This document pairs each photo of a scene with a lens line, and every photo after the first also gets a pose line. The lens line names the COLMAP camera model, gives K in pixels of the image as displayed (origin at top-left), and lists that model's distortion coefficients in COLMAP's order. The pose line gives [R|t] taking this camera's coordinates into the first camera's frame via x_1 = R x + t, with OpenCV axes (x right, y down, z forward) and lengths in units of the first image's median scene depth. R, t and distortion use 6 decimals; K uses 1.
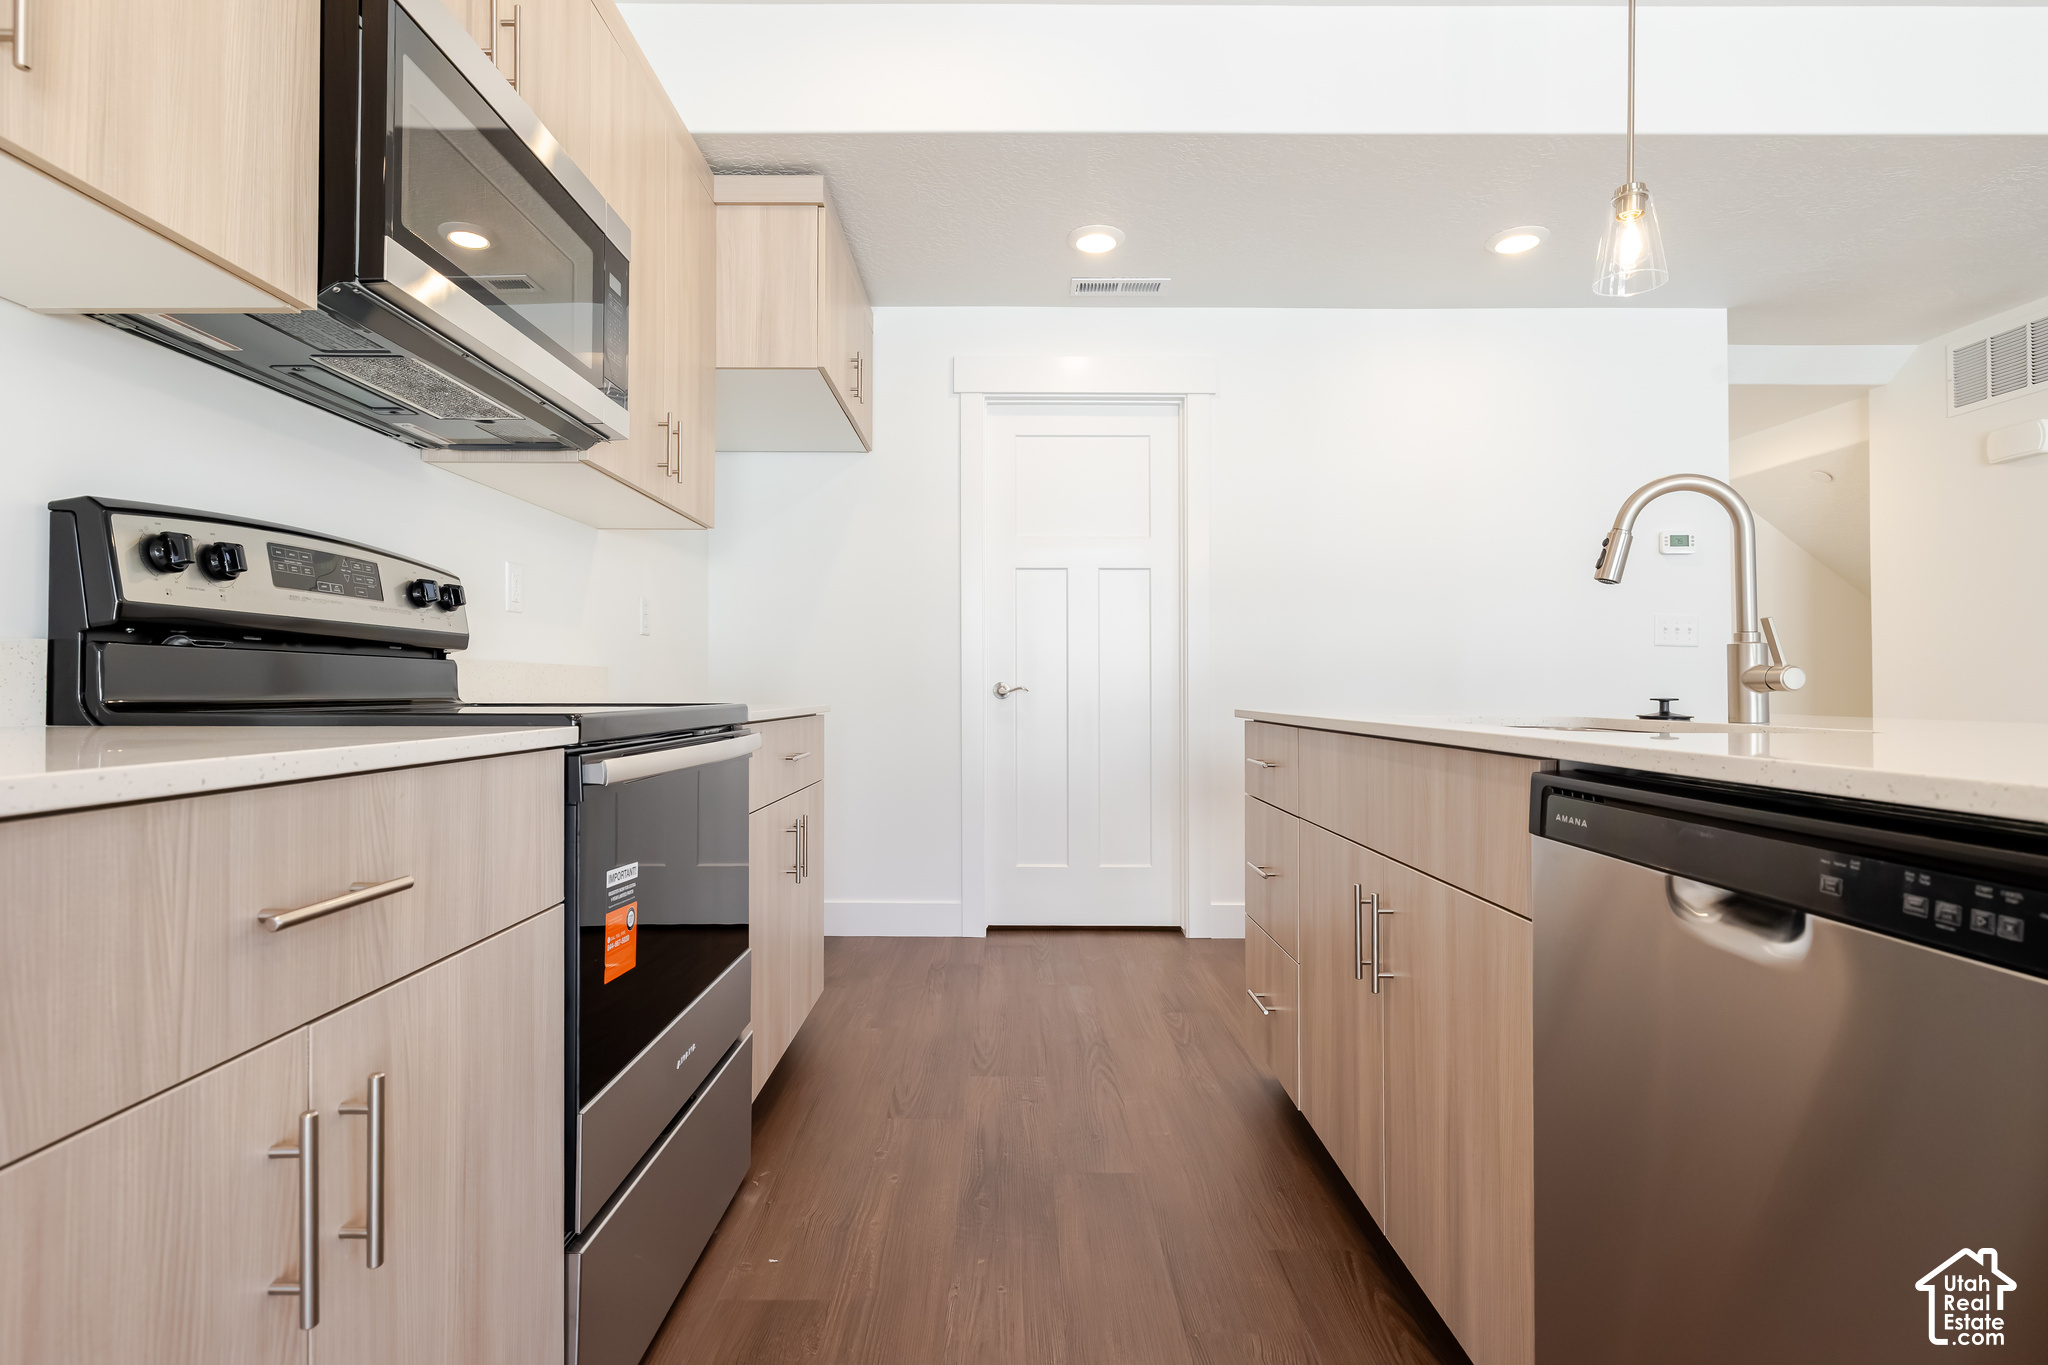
lens RADIAL K [[982.5, 0, 1013.8], [0, 982.5, 679.9], [0, 0, 1]] dist [0.002029, 0.000244]
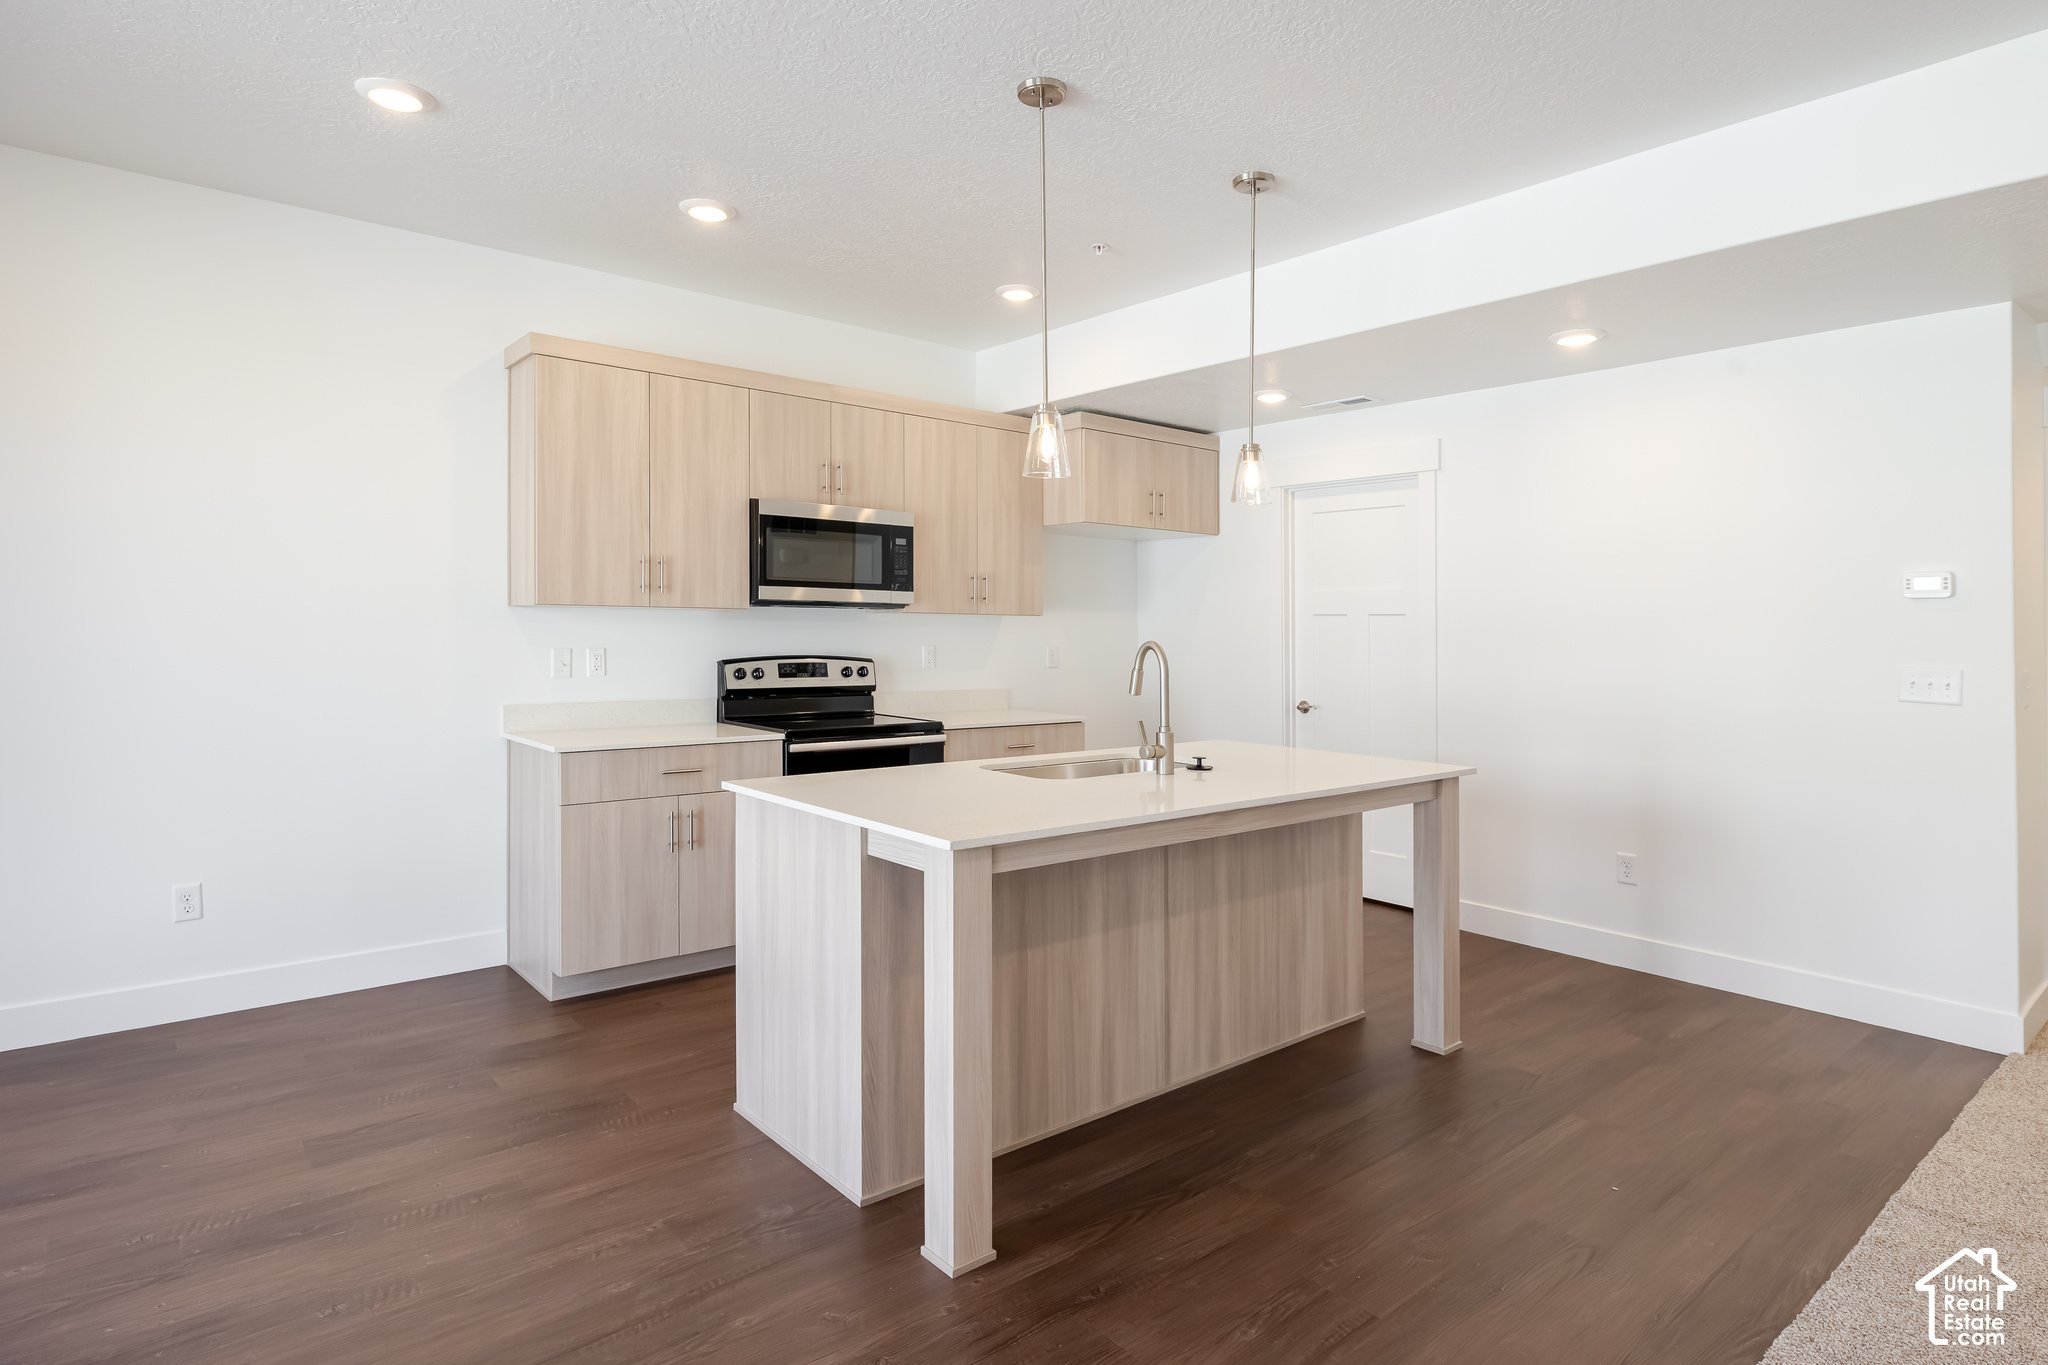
lens RADIAL K [[1114.9, 0, 1044.0], [0, 1114.9, 646.3], [0, 0, 1]] dist [-0.000891, 0.000097]
pose [[0.650578, 0.019926, -0.759178, 1.311315], [-0.005225, 0.999750, 0.021763, -0.147325], [0.759421, -0.010192, 0.650519, -0.347989]]
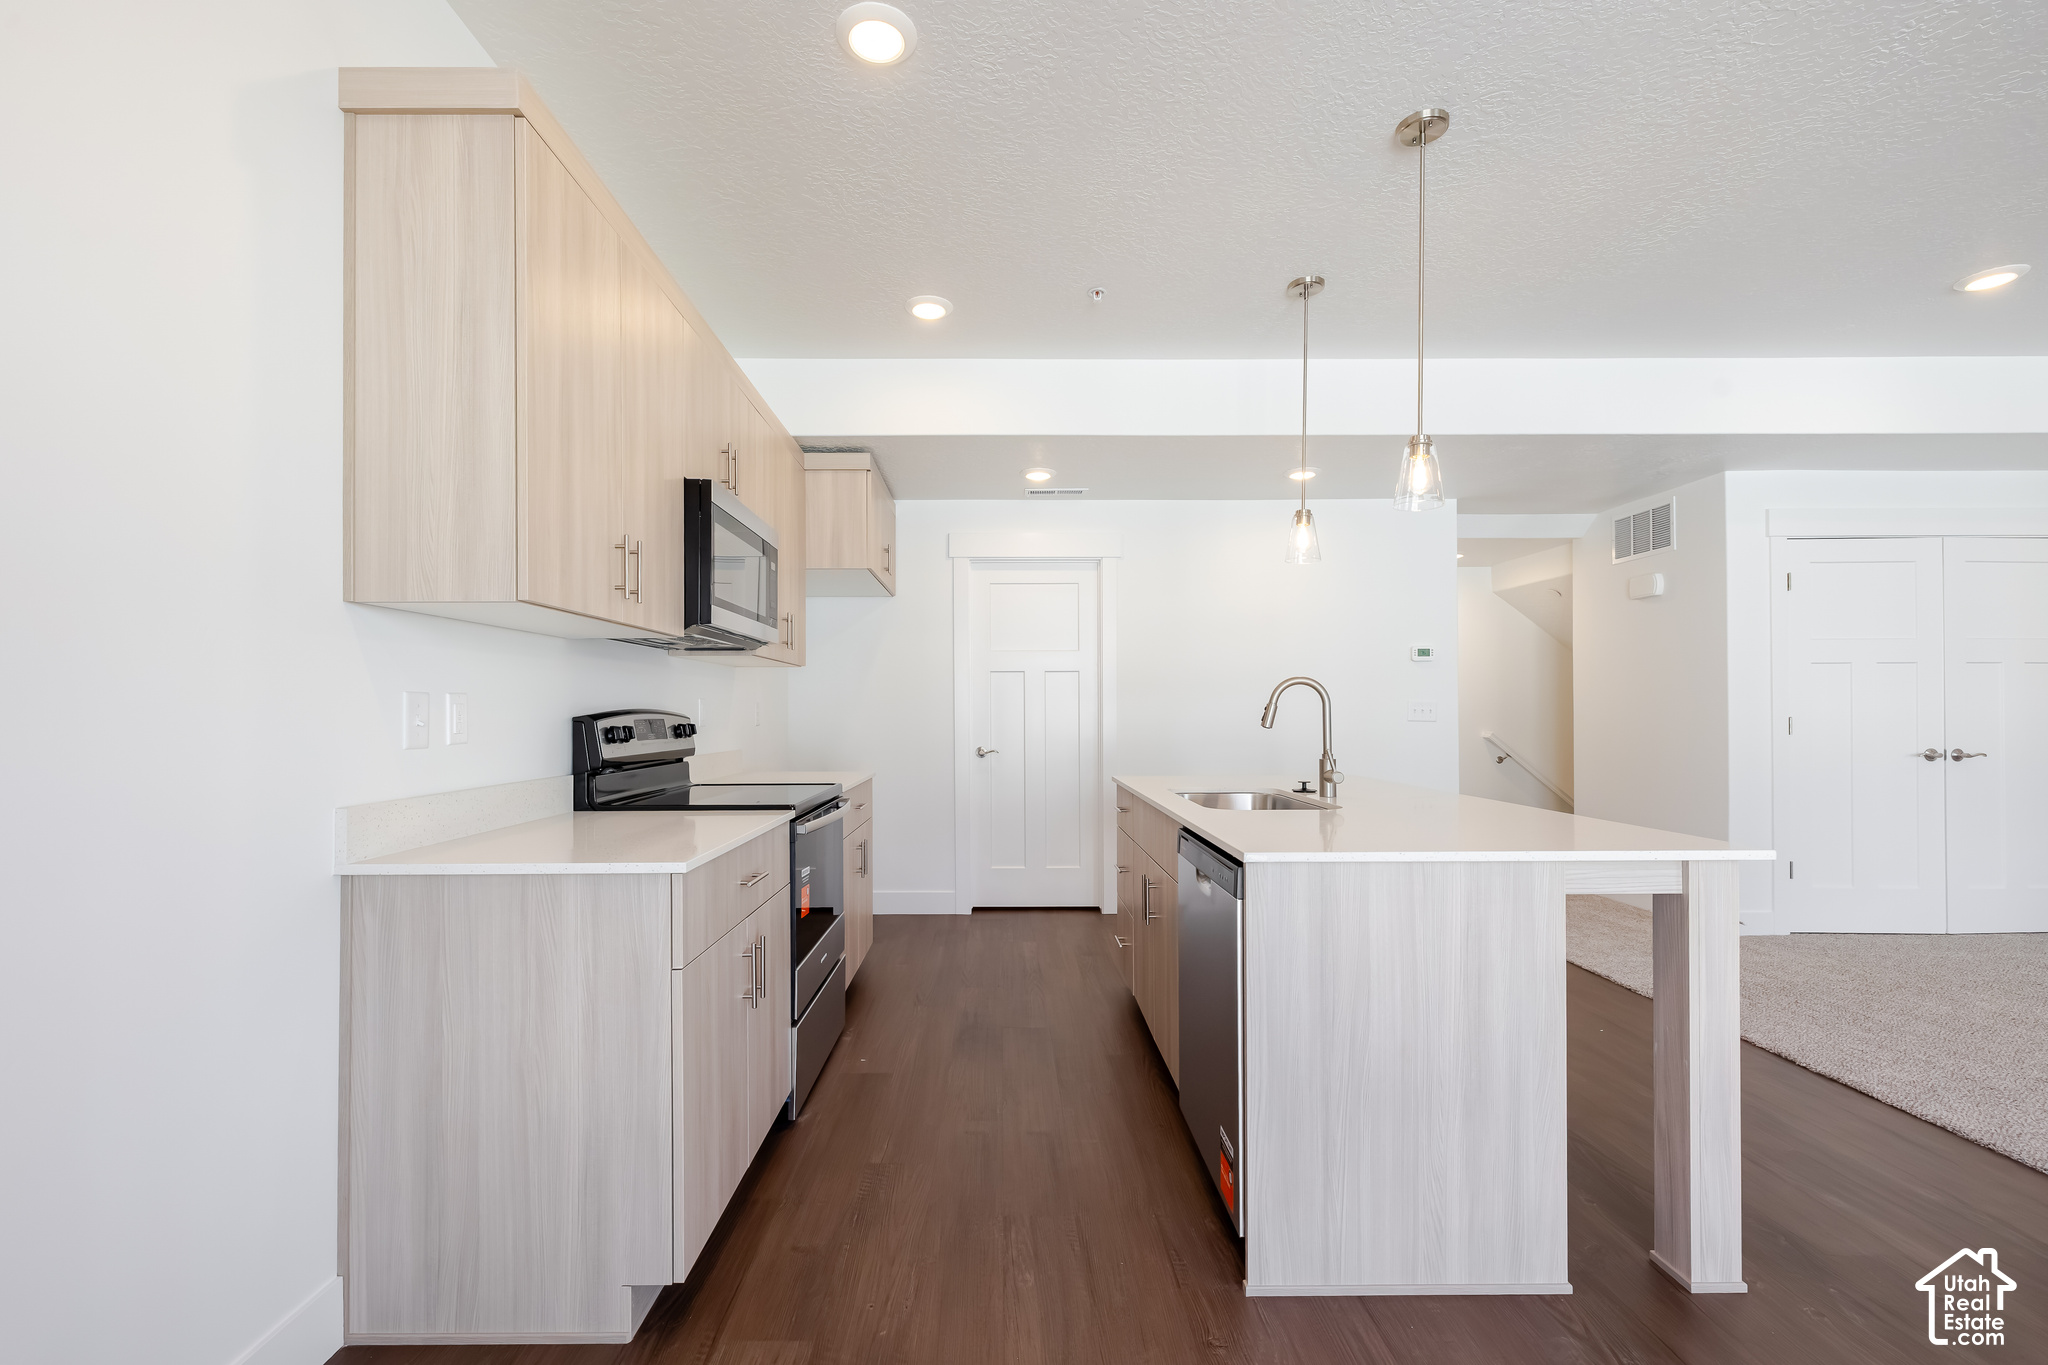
lens RADIAL K [[877.0, 0, 1018.9], [0, 877.0, 704.9], [0, 0, 1]] dist [-0.001576, -0.000033]
pose [[0.999813, -0.003203, 0.019065, 0.029150], [0.003152, 0.999991, 0.002684, -0.094285], [-0.019073, -0.002623, 0.999815, -0.508065]]
